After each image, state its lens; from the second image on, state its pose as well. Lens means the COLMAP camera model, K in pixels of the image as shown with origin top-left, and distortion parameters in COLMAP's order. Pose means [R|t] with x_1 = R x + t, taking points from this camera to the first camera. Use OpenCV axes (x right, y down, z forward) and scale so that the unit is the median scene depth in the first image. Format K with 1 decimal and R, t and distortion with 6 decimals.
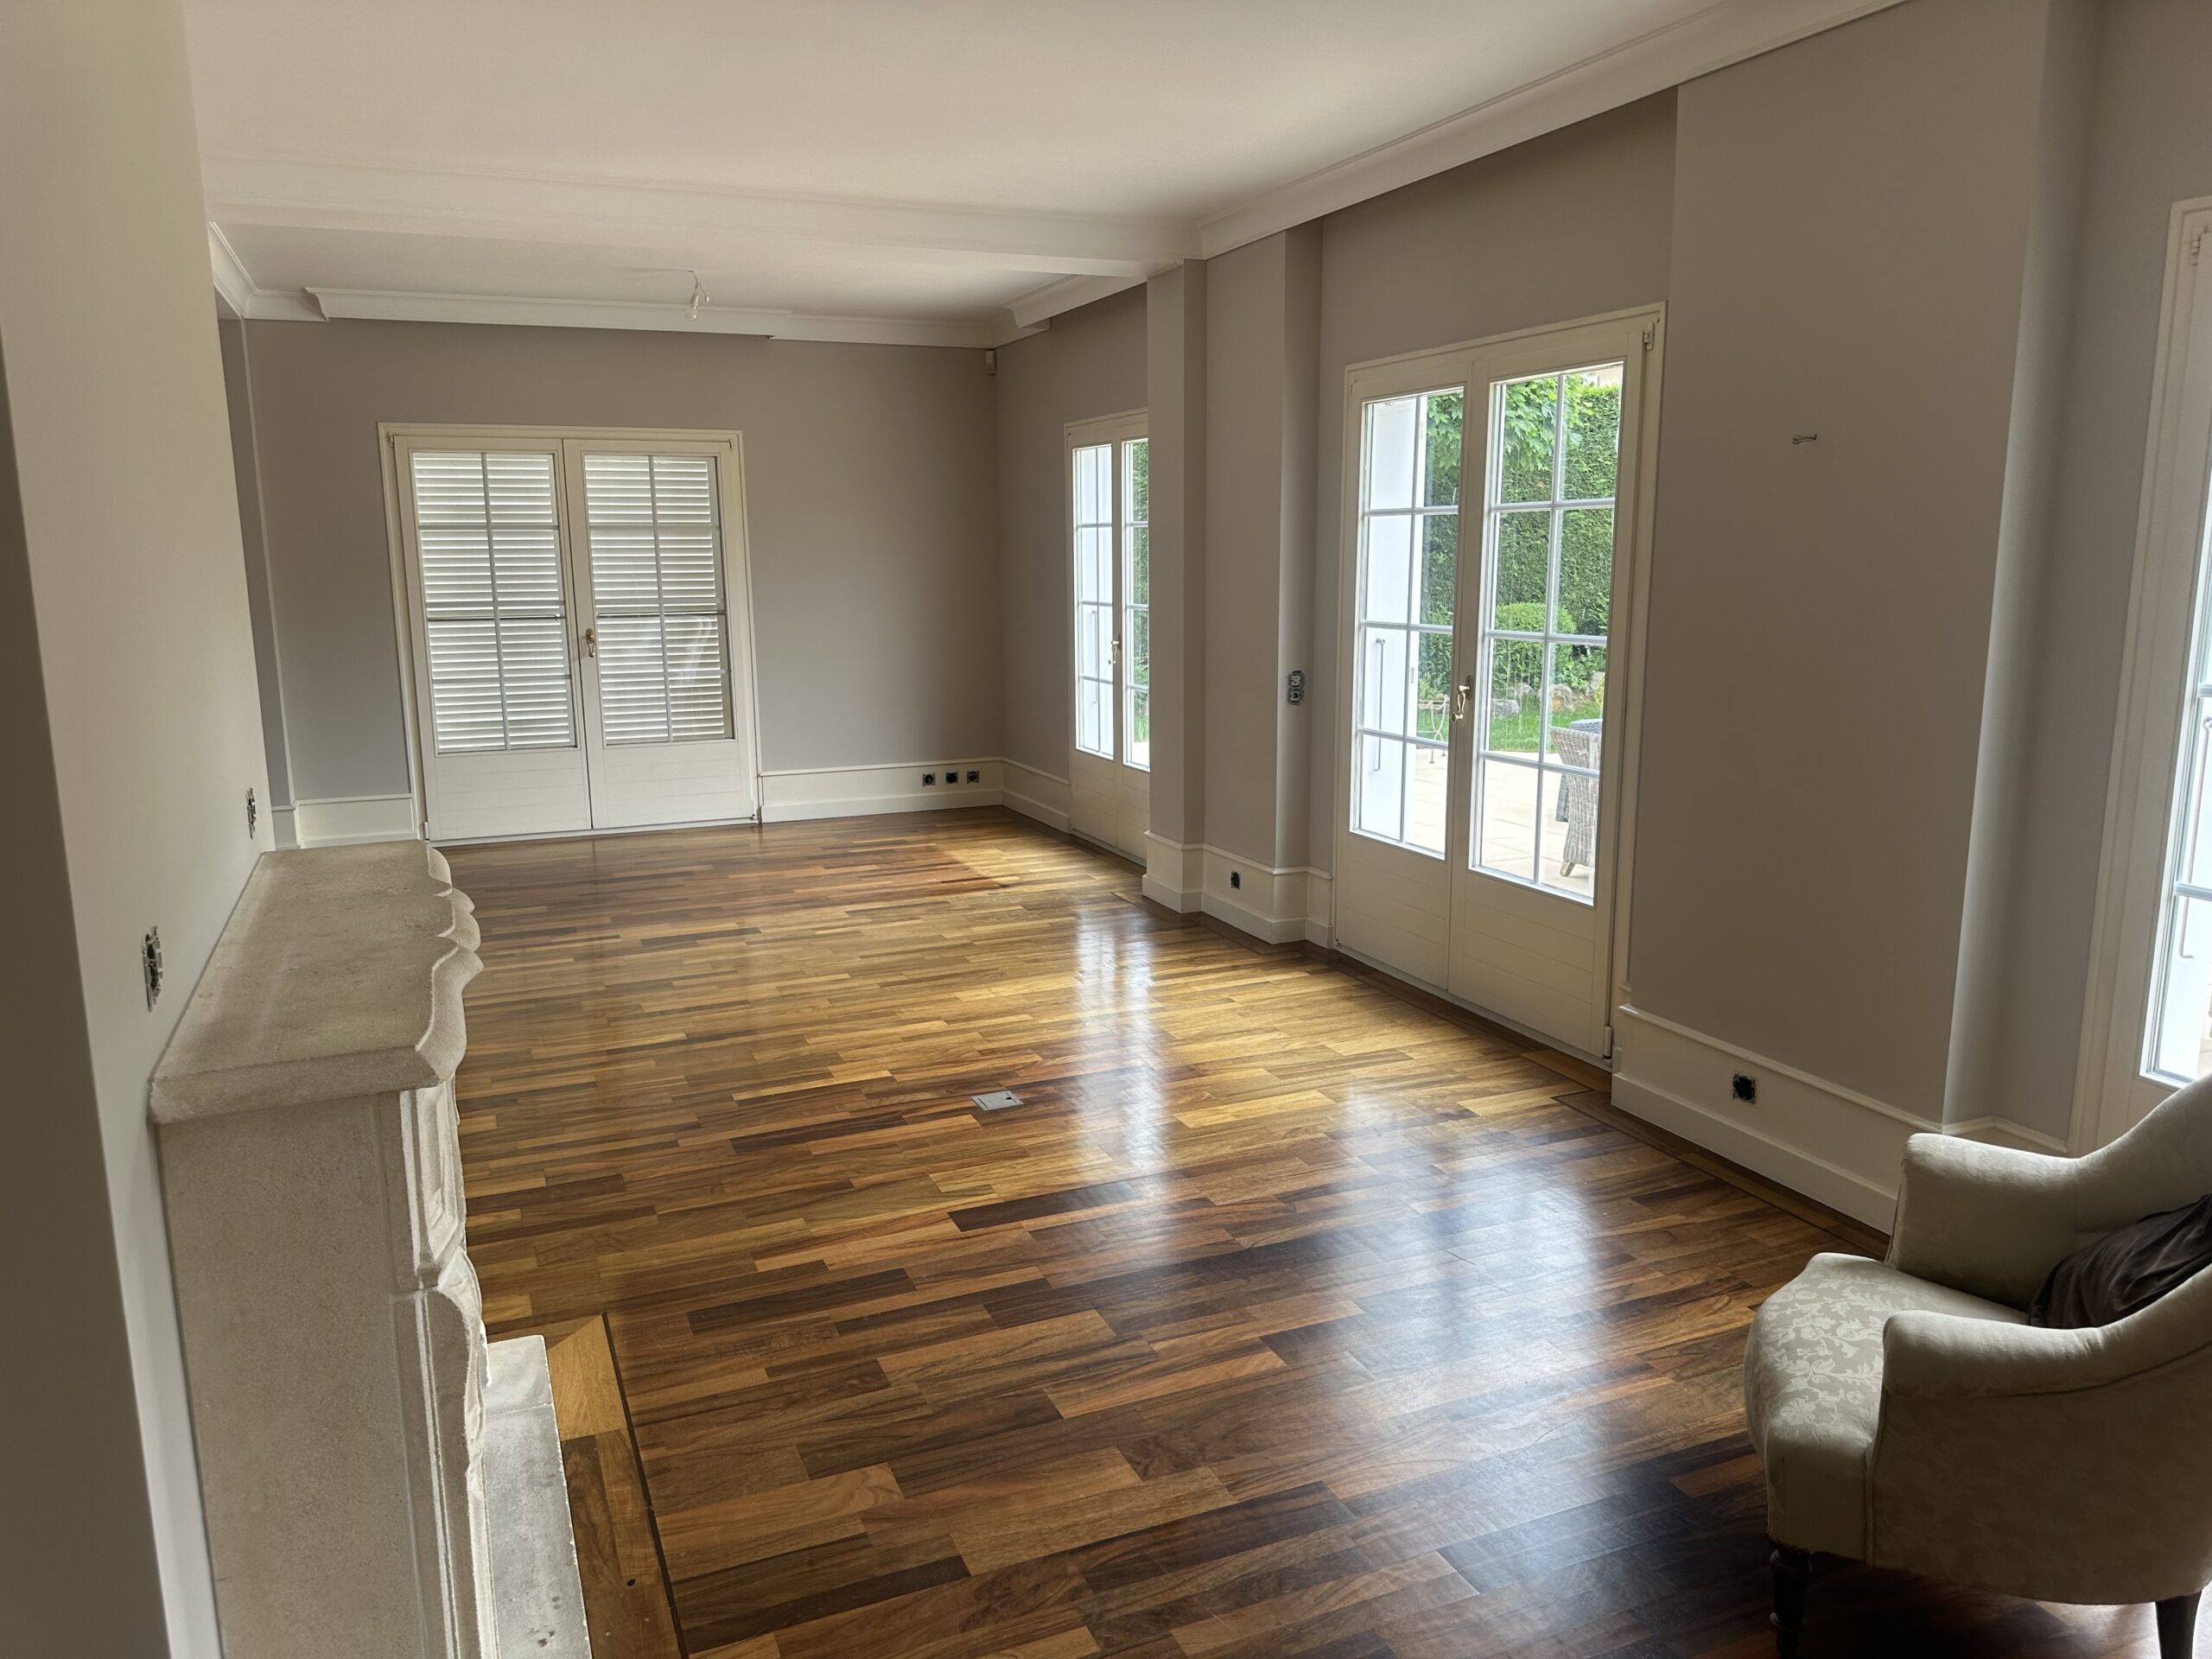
lens RADIAL K [[1543.7, 0, 1073.2], [0, 1543.7, 828.2], [0, 0, 1]] dist [0.094469, -0.120175]
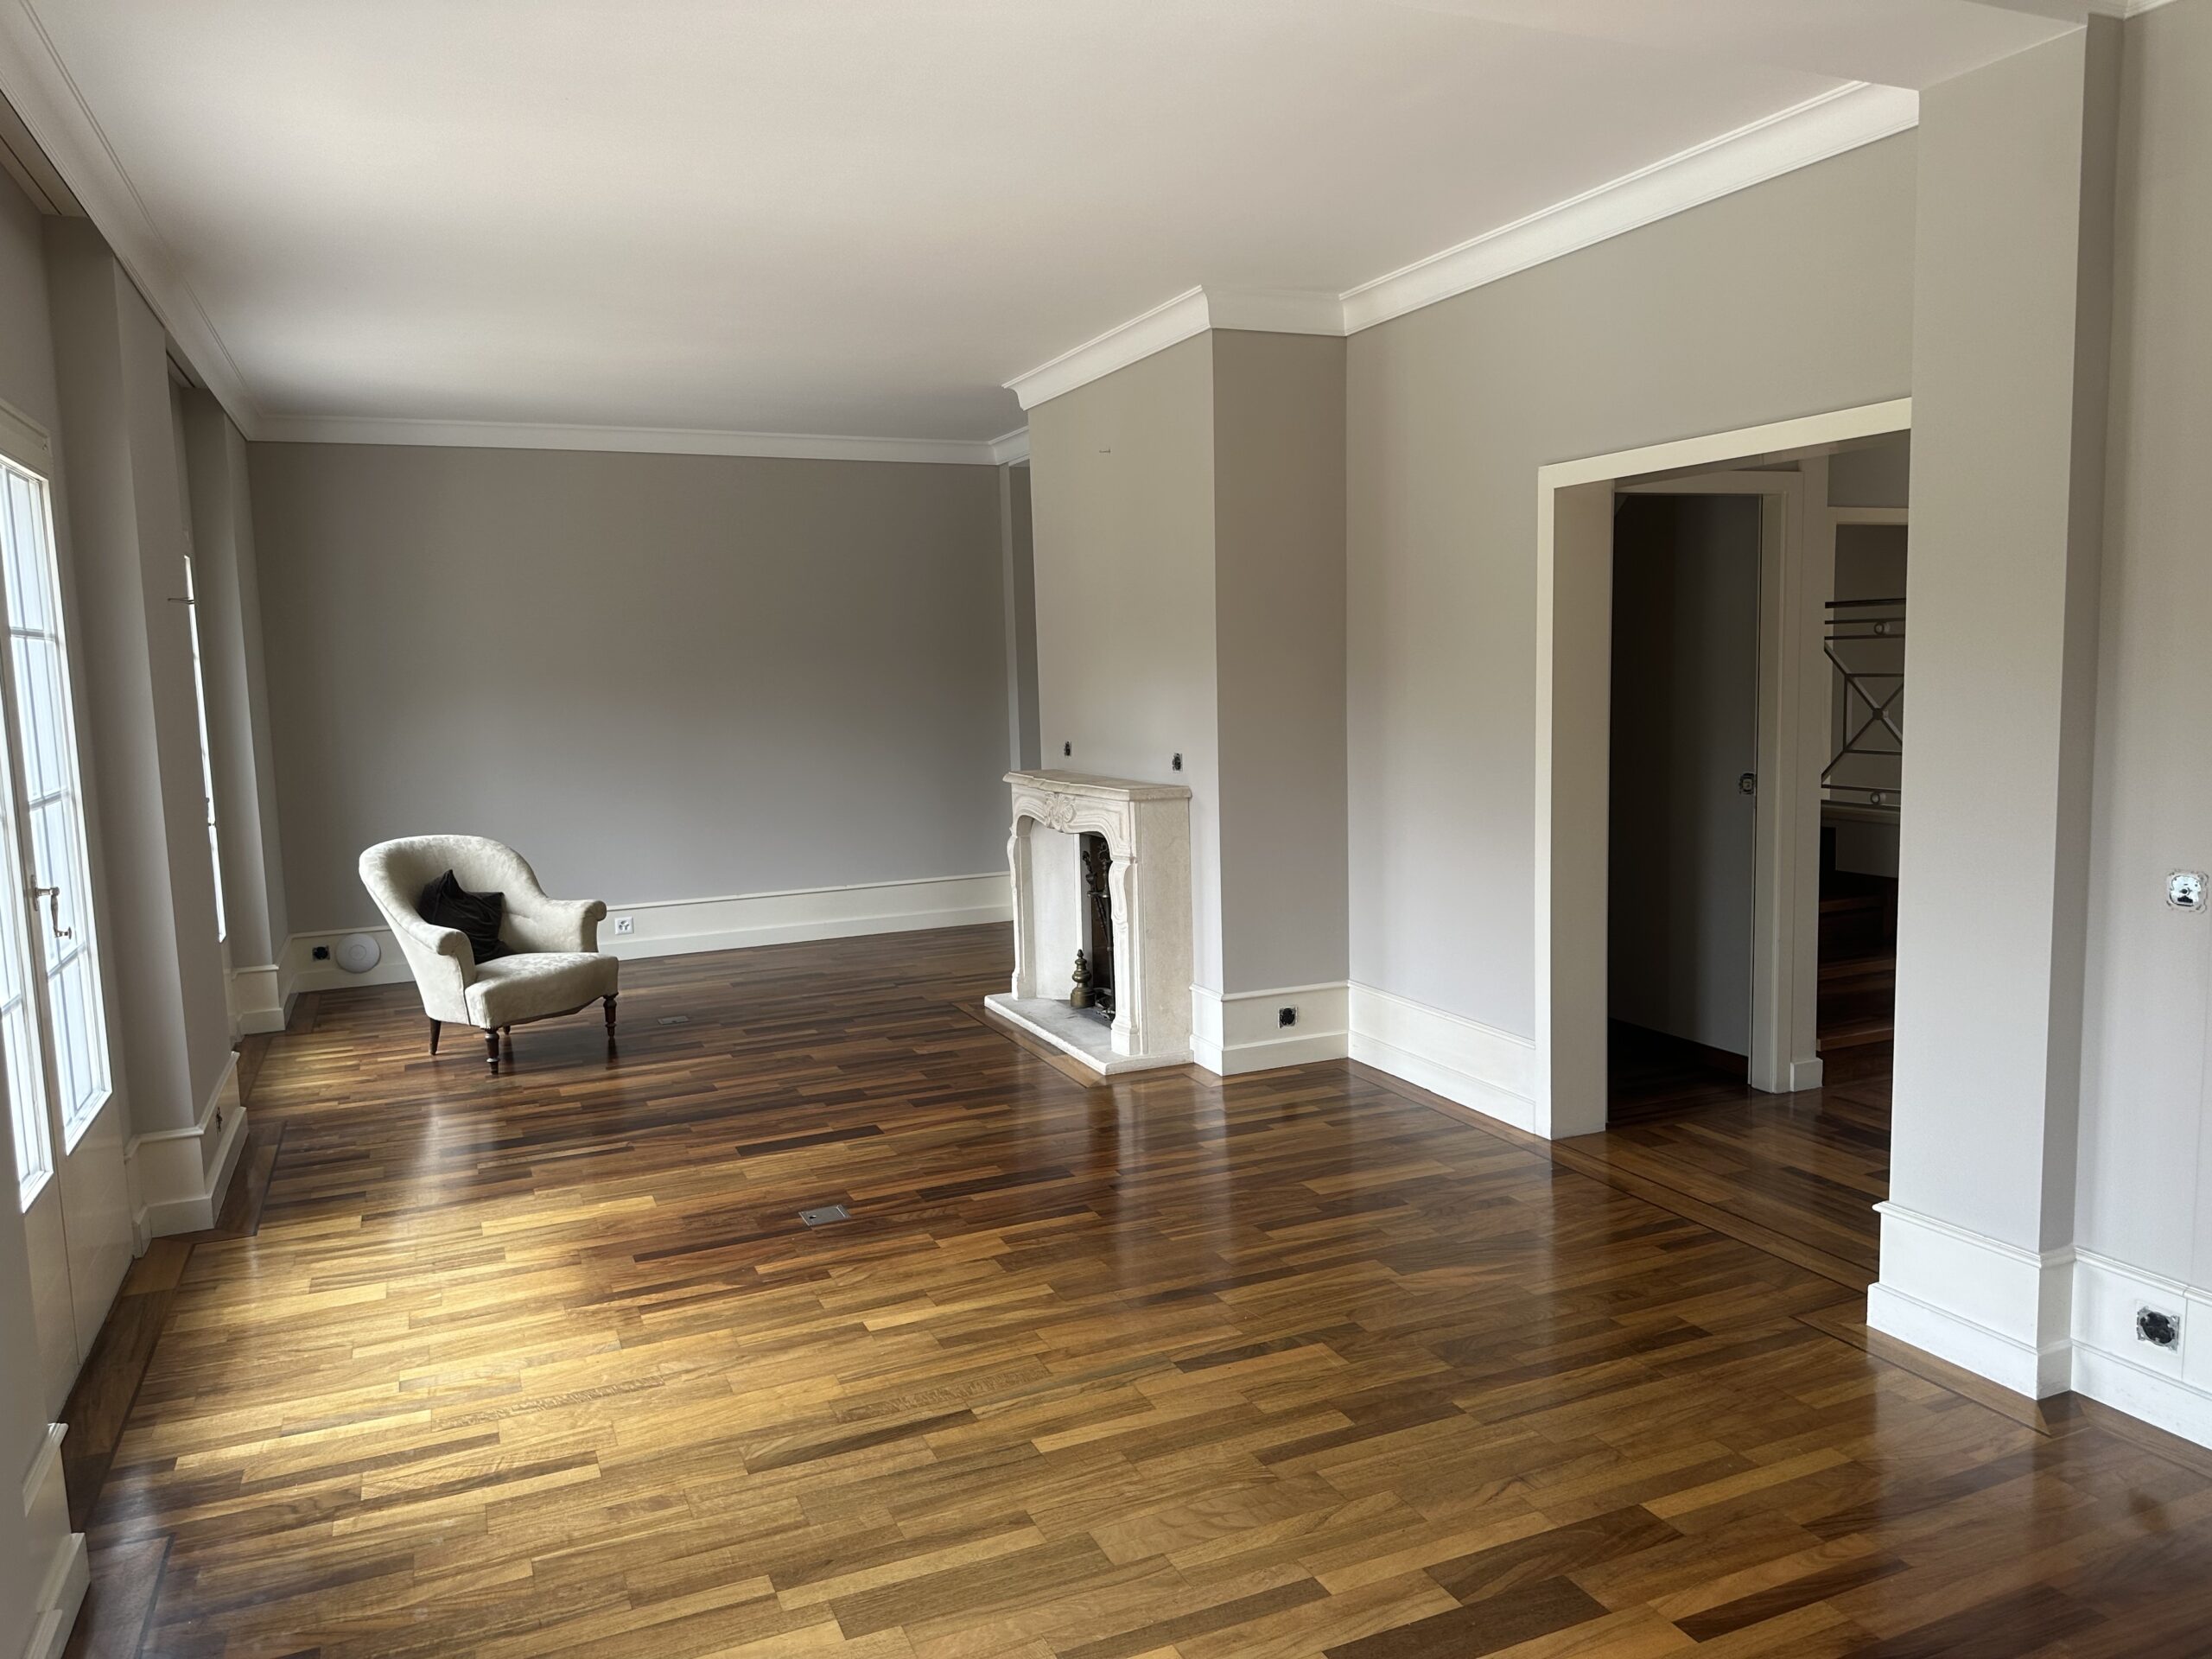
lens RADIAL K [[1546.2, 0, 1106.0], [0, 1546.2, 829.5], [0, 0, 1]] dist [0.034698, -0.000511]
pose [[-0.999028, 0.036552, -0.024657, -0.197671], [0.027929, 0.957340, 0.287611, -0.312908], [0.034118, 0.286643, -0.957430, 1.751994]]
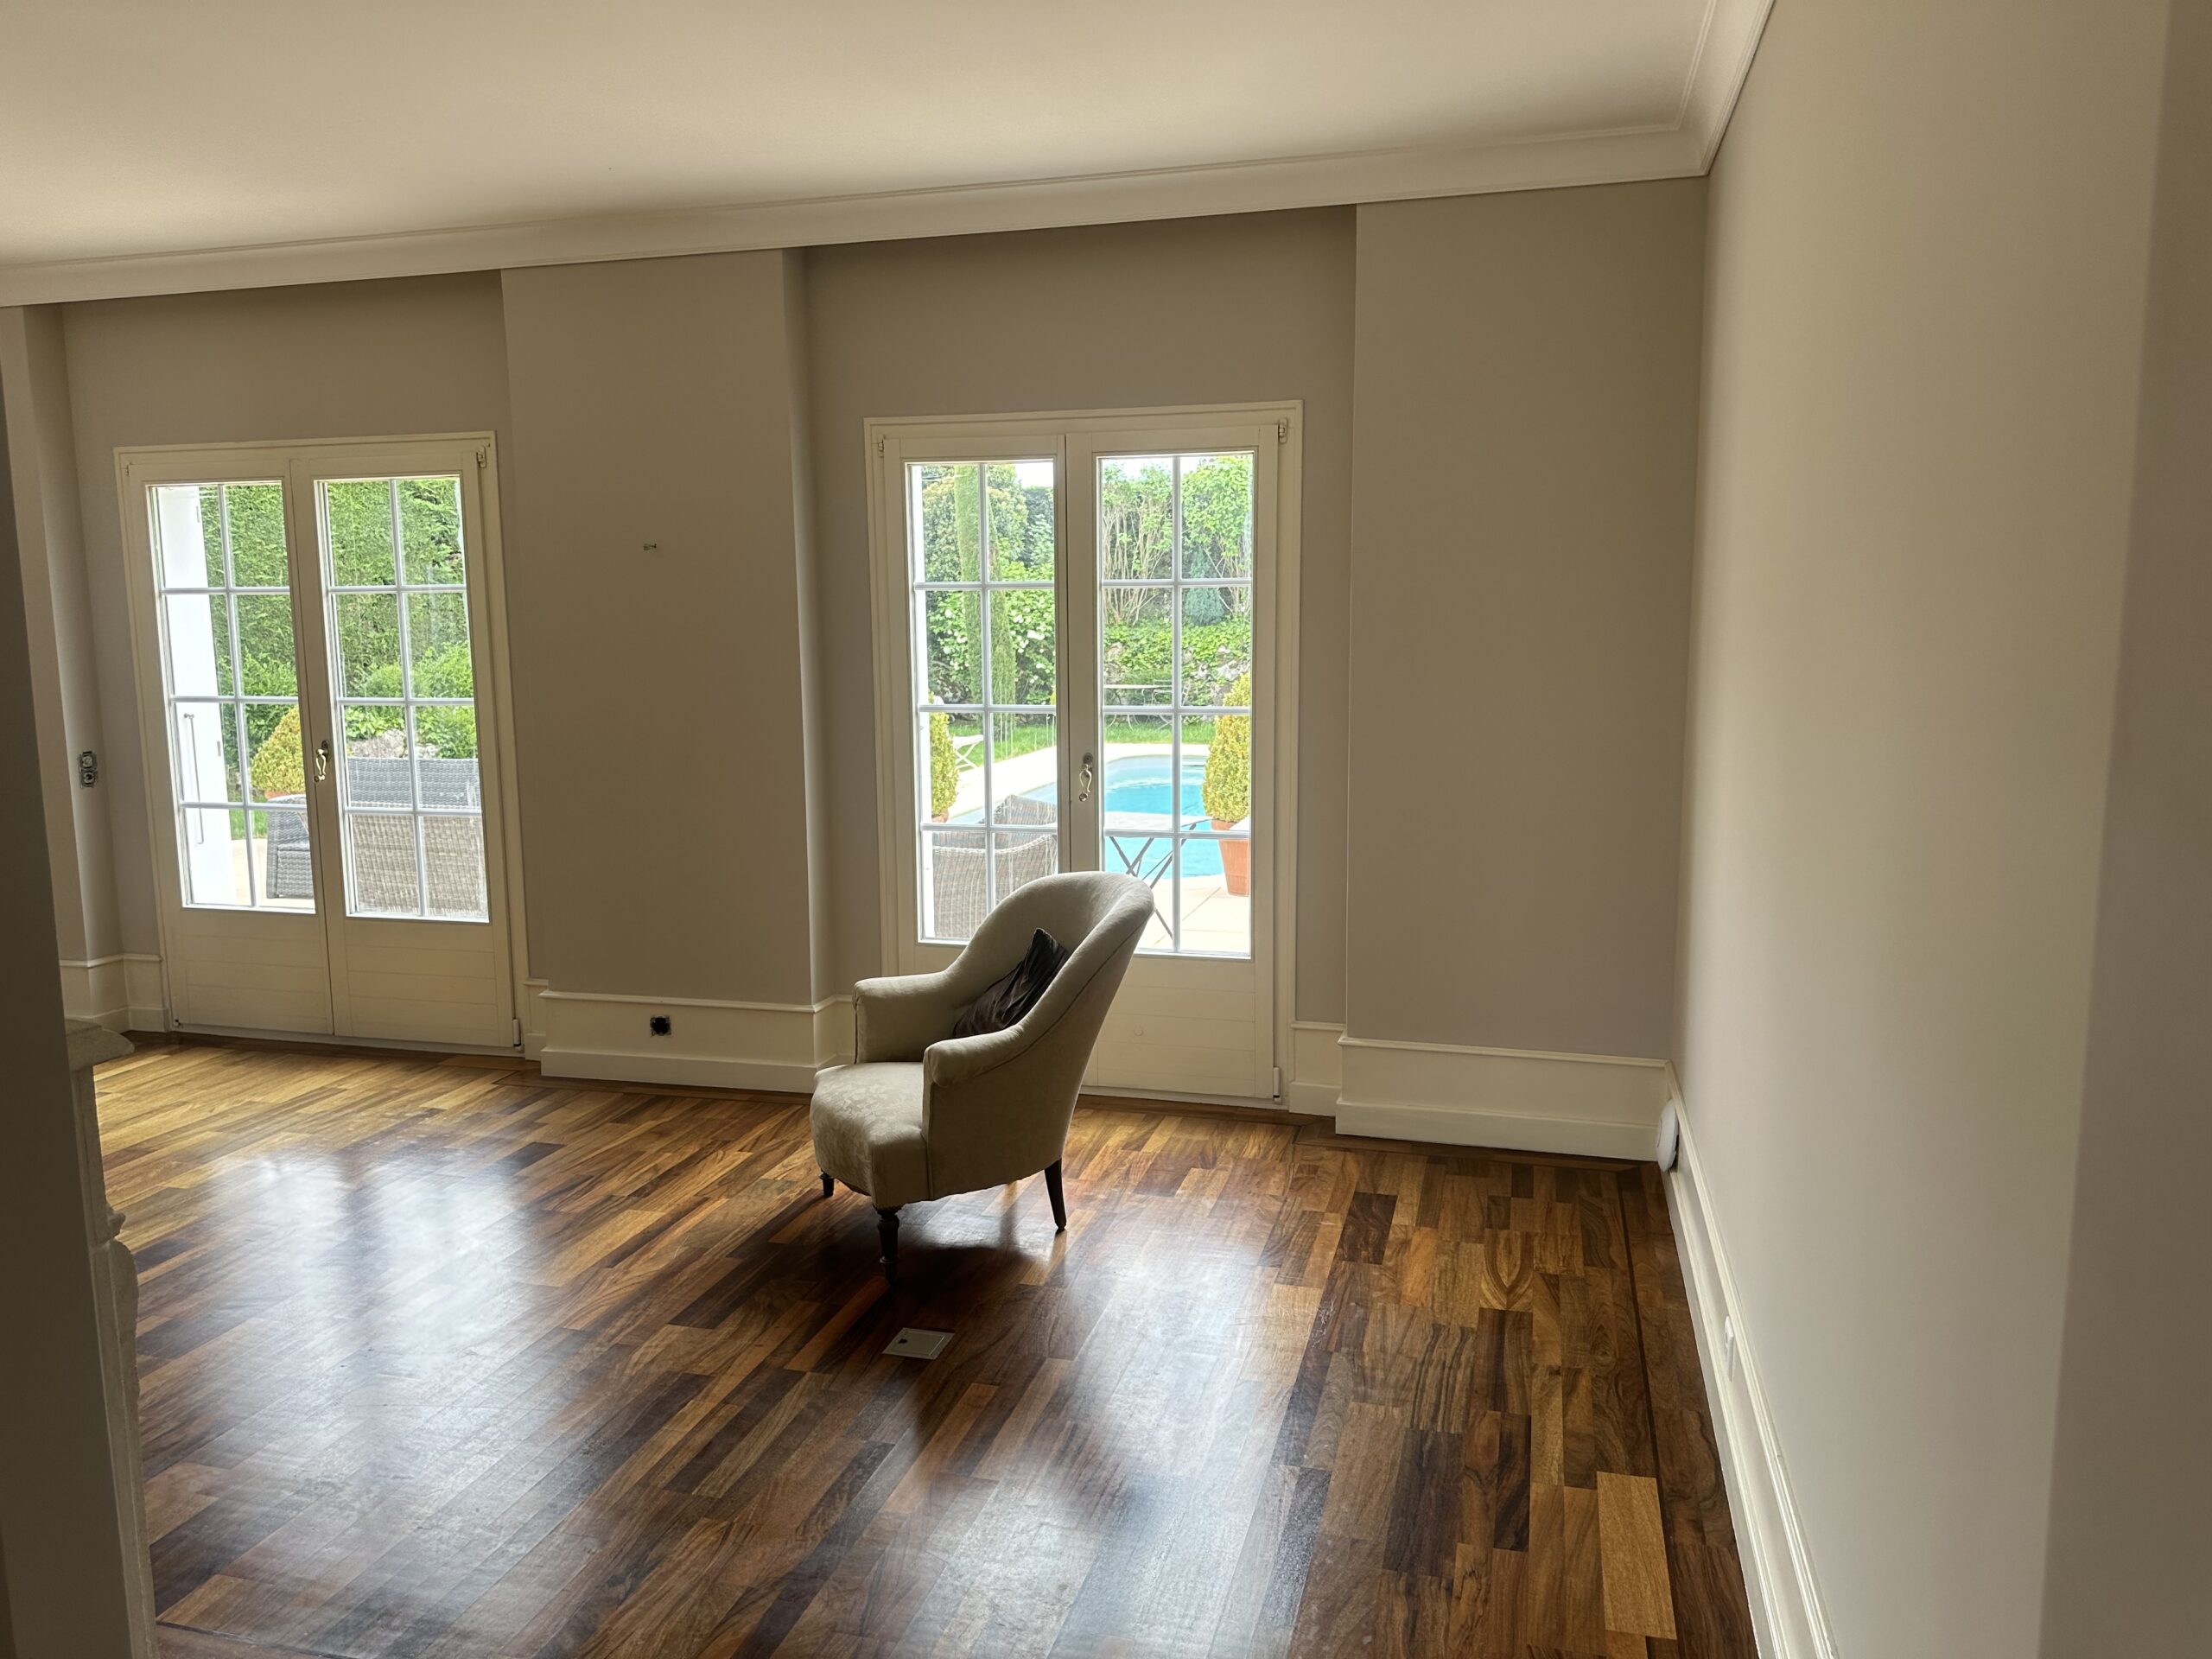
lens RADIAL K [[1546.2, 0, 1106.0], [0, 1546.2, 829.5], [0, 0, 1]] dist [0.034698, -0.000511]
pose [[0.611163, -0.102705, 0.784813, -0.298471], [0.146843, 0.989045, 0.015080, 0.030171], [-0.777764, 0.106028, 0.619549, -0.110577]]
